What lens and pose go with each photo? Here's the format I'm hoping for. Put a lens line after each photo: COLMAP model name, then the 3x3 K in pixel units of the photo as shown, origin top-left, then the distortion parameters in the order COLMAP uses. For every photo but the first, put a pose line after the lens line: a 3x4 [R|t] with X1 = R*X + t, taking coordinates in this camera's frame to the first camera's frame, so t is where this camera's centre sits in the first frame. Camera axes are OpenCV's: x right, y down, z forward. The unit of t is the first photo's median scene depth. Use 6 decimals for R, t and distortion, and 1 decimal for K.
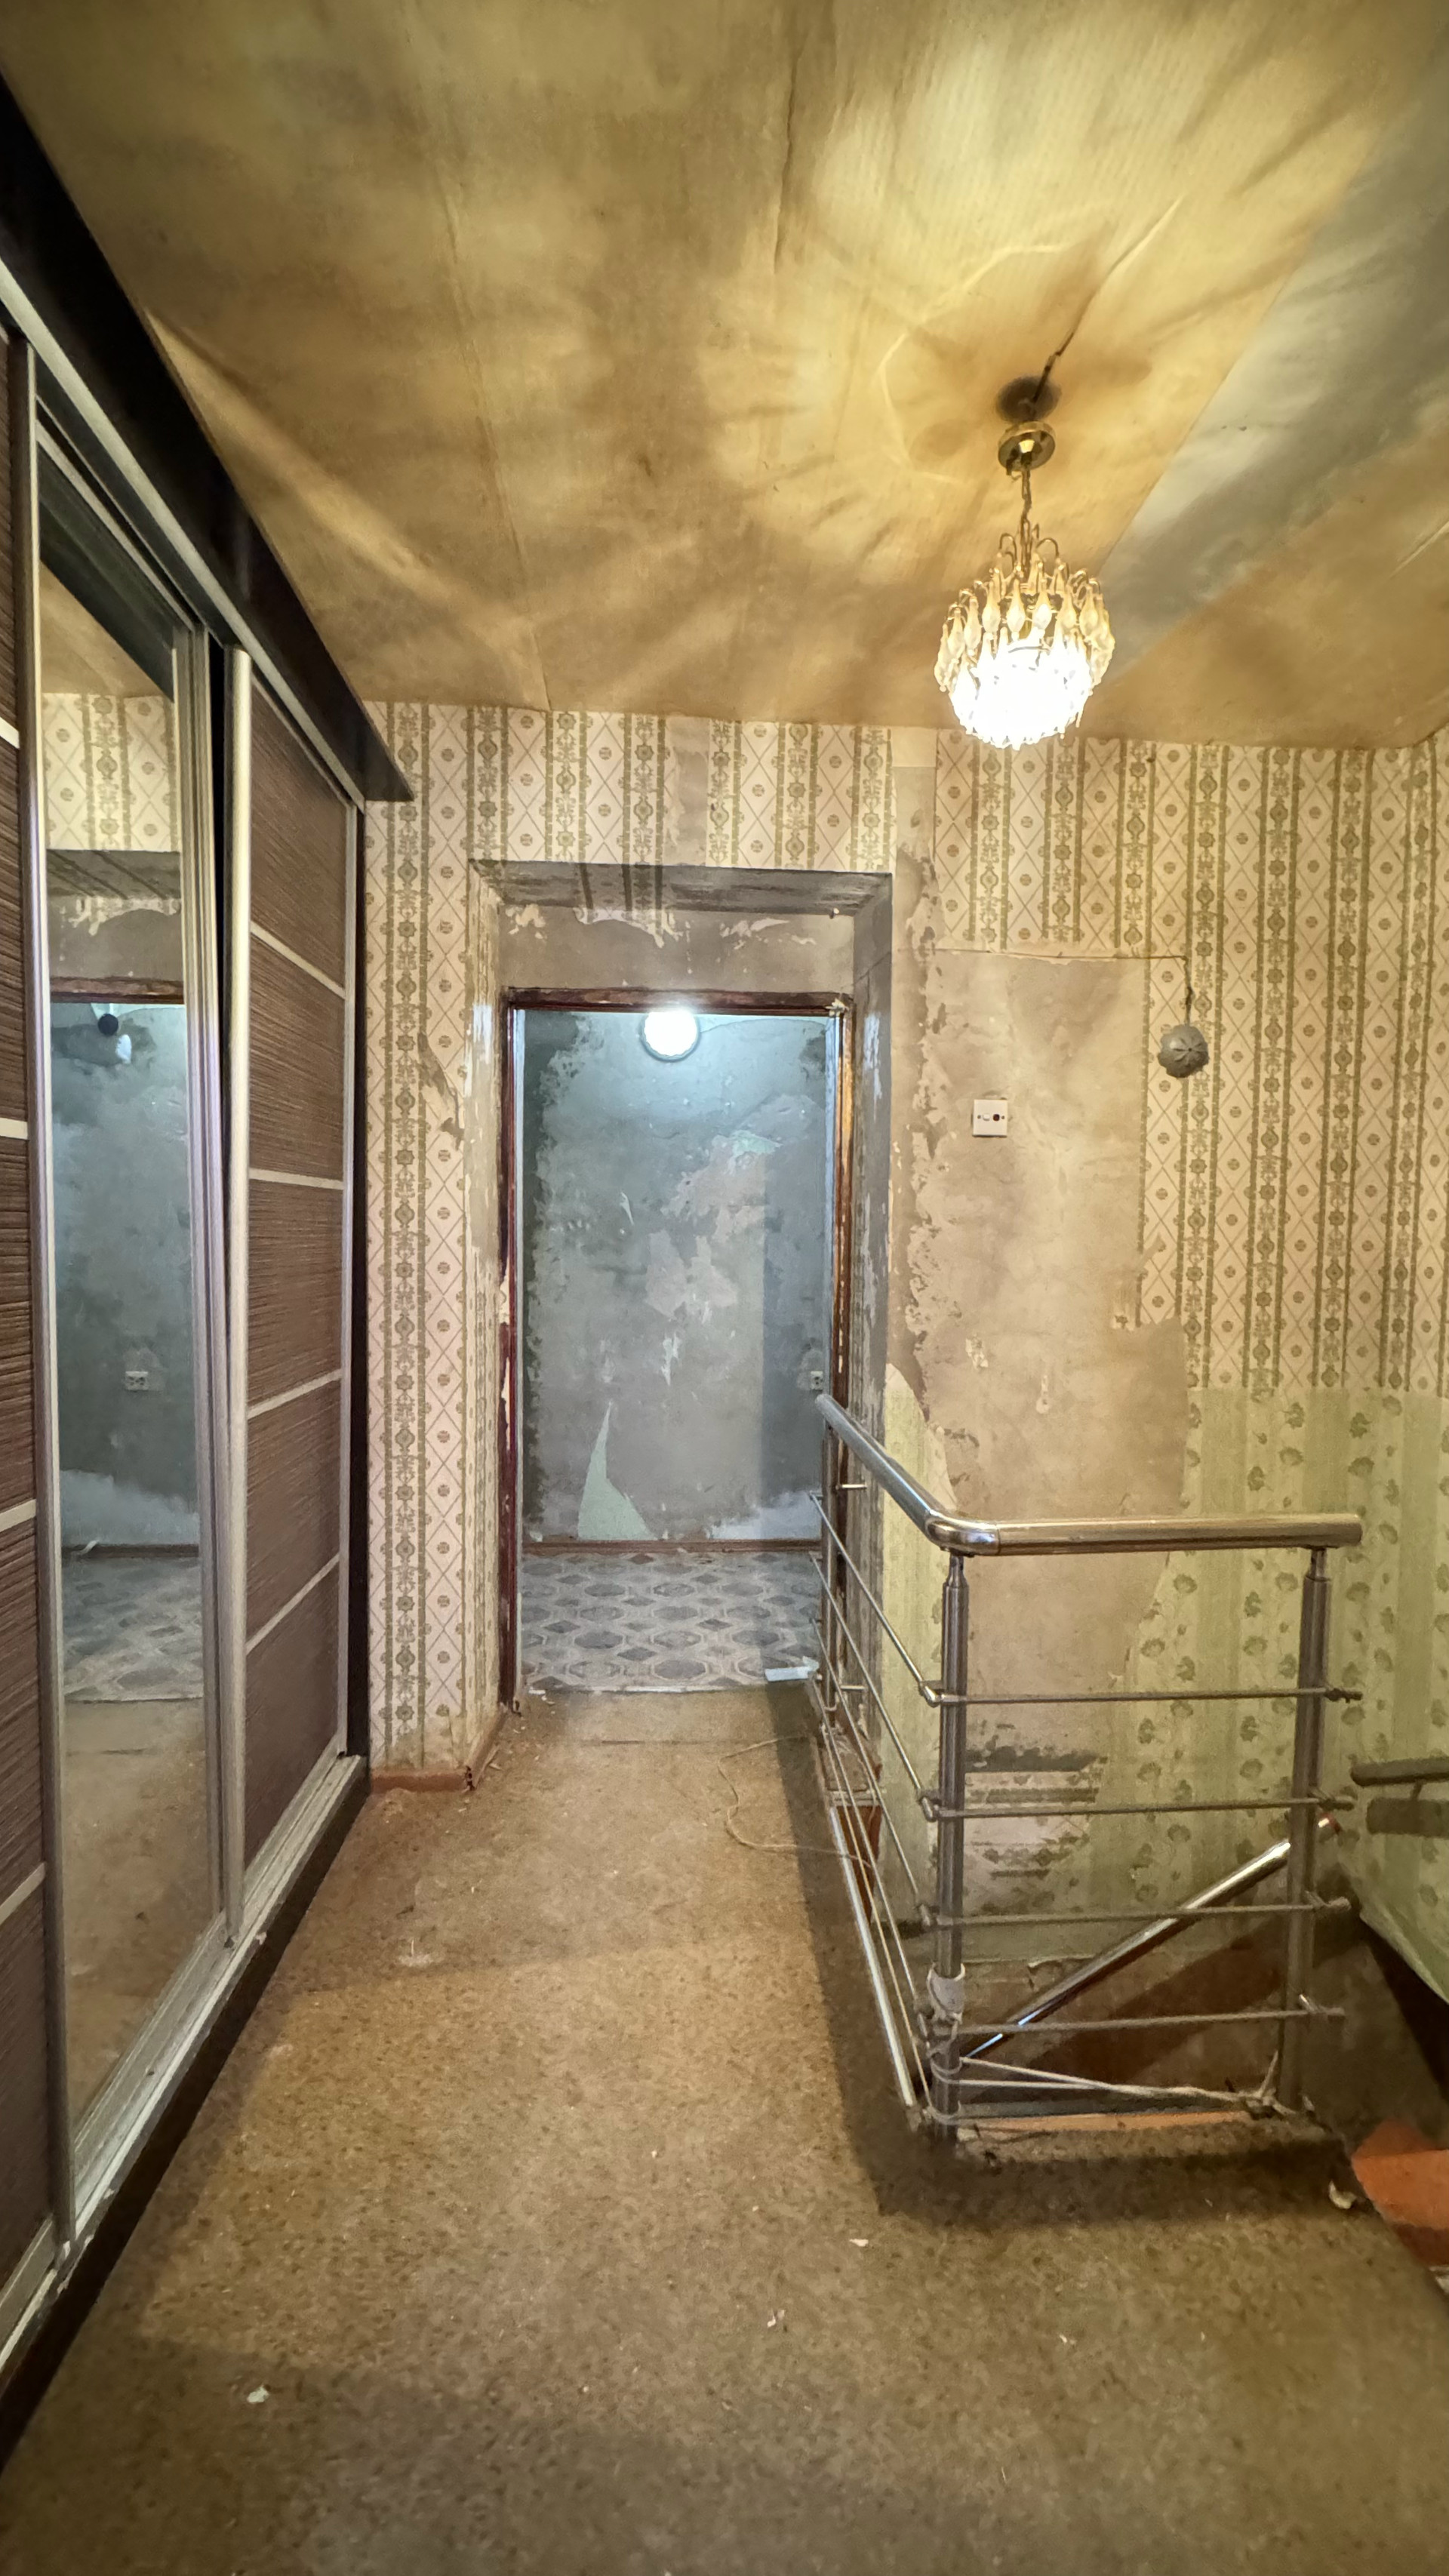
lens RADIAL K [[1028.4, 0, 730.4], [0, 1028.4, 1289.0], [0, 0, 1]] dist [0.002951, -0.000631]
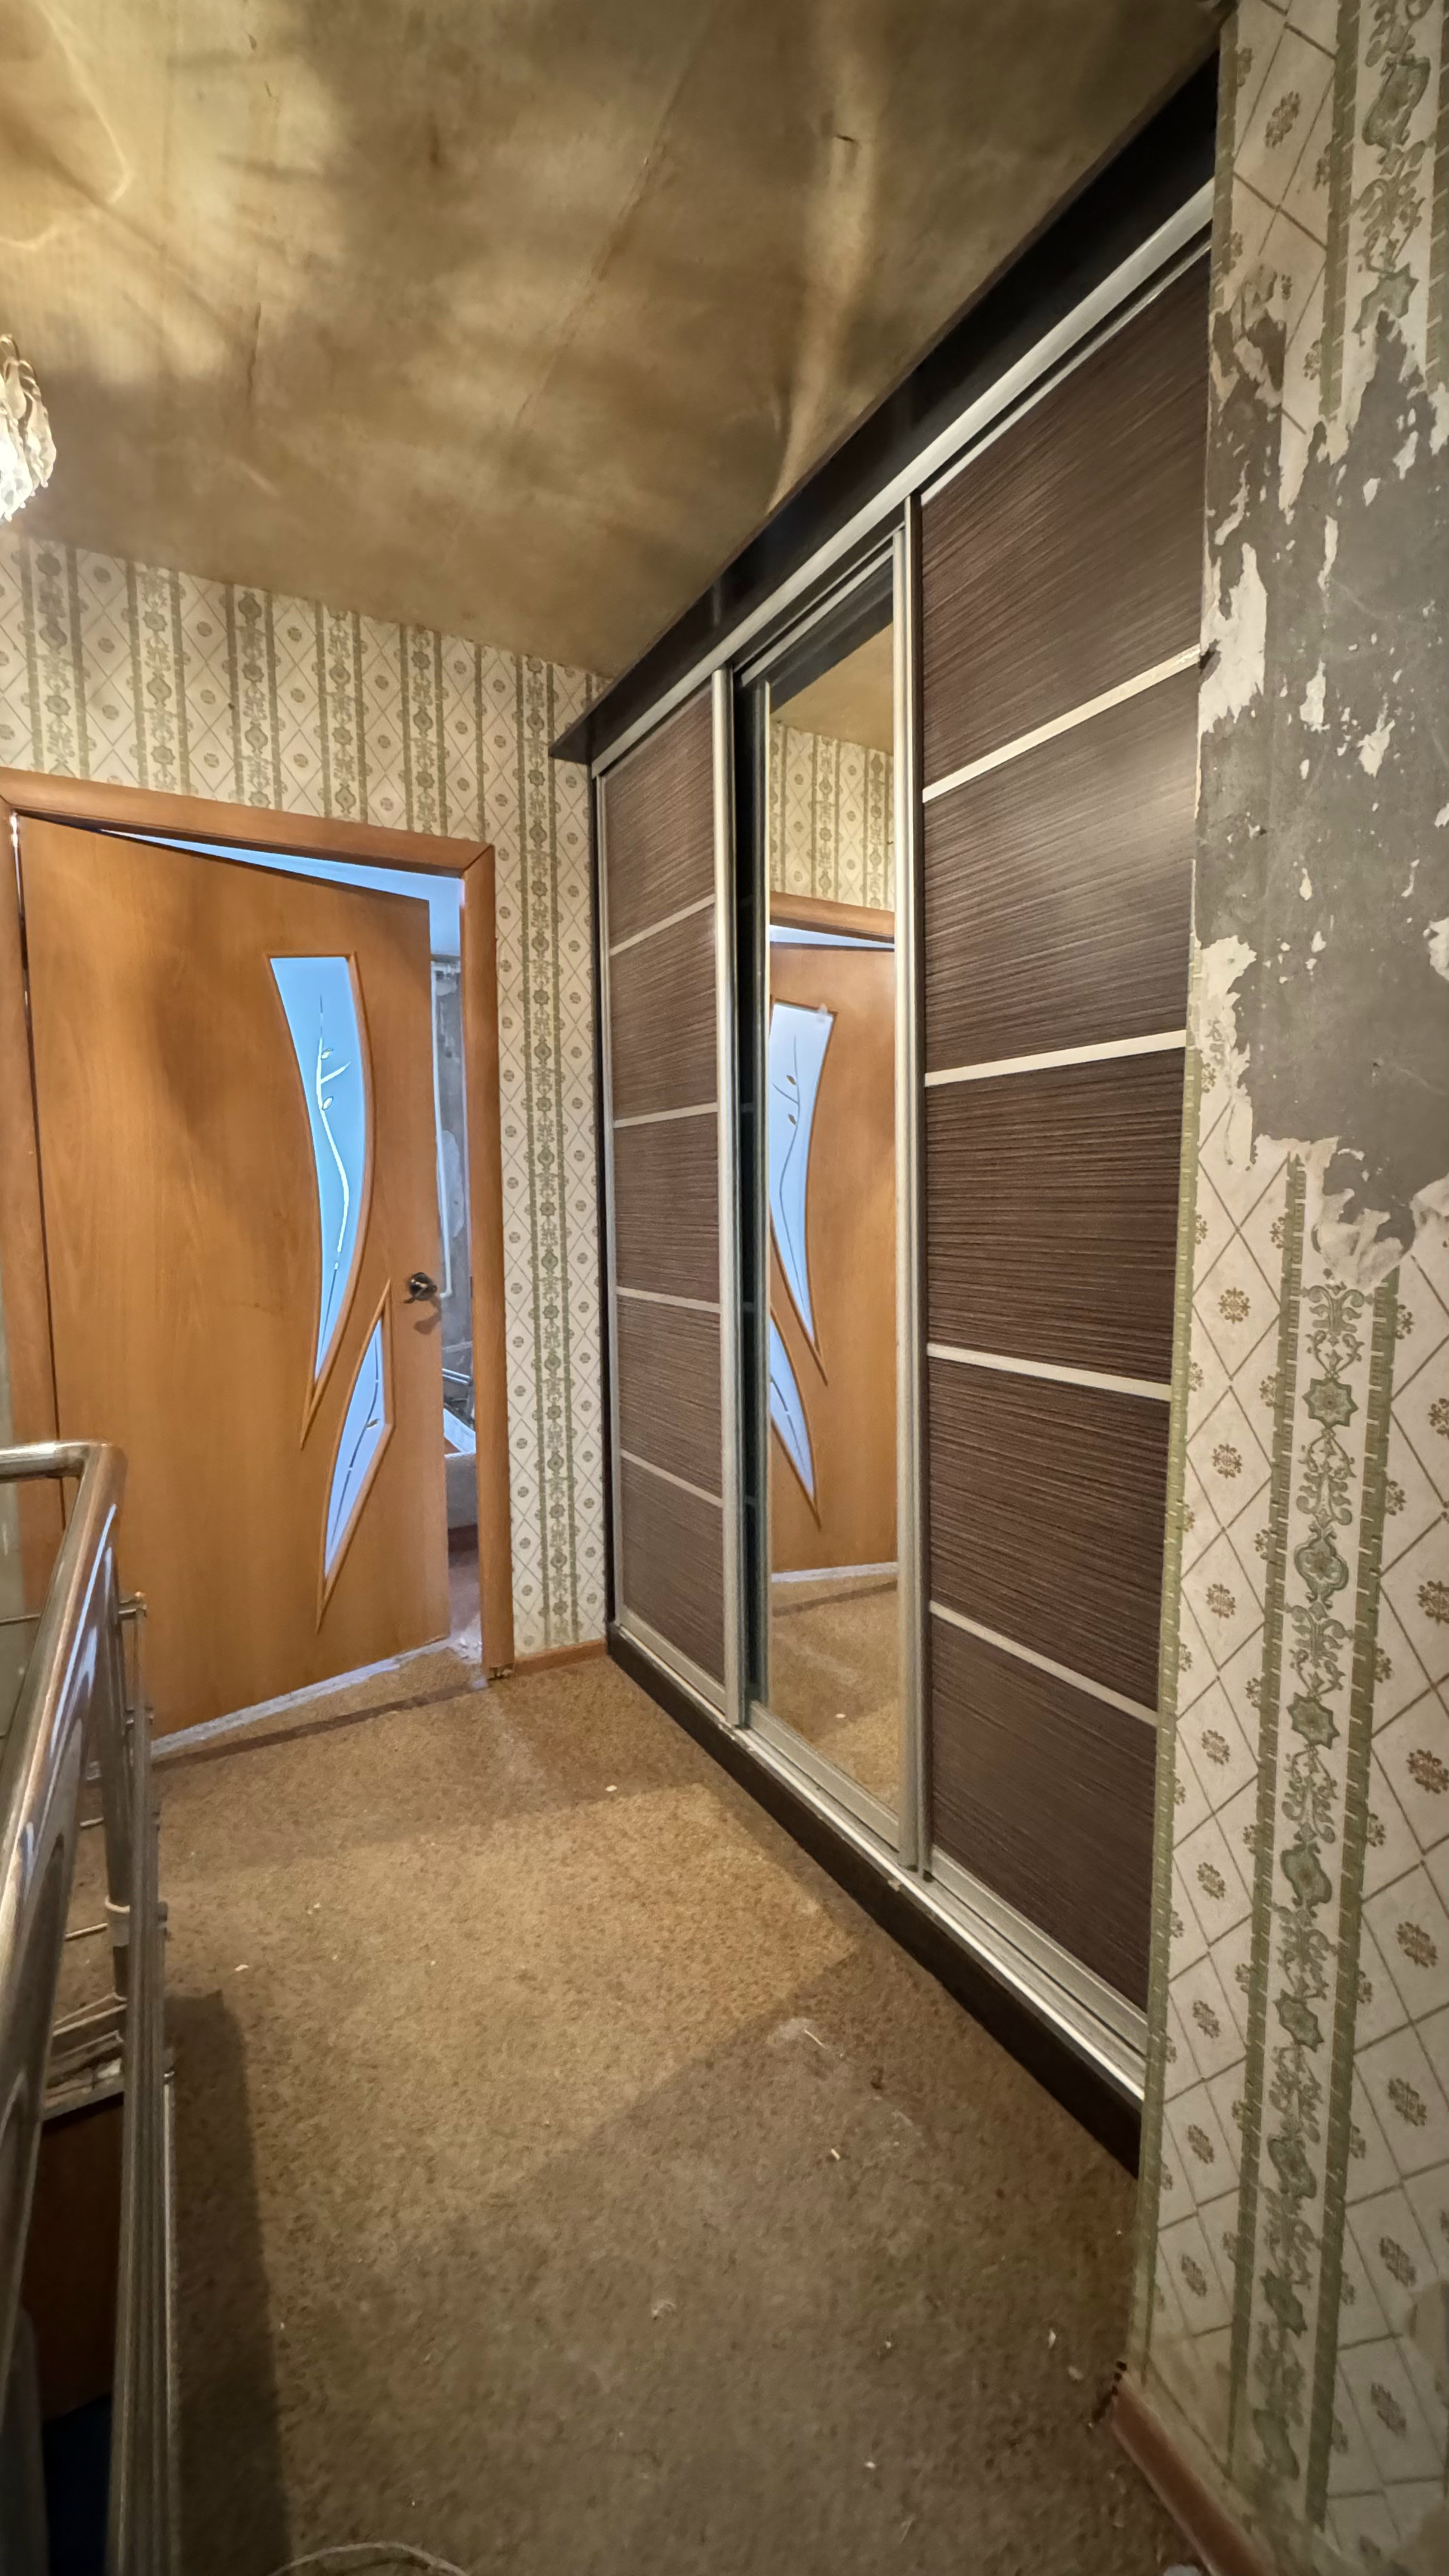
lens RADIAL K [[1028.4, 0, 732.2], [0, 1028.4, 1290.2], [0, 0, 1]] dist [0.002951, -0.000631]
pose [[-0.897464, 0.038488, -0.439405, 0.100946], [-0.023103, 0.990717, 0.133964, -0.057026], [0.440482, 0.130380, -0.888244, 2.061693]]
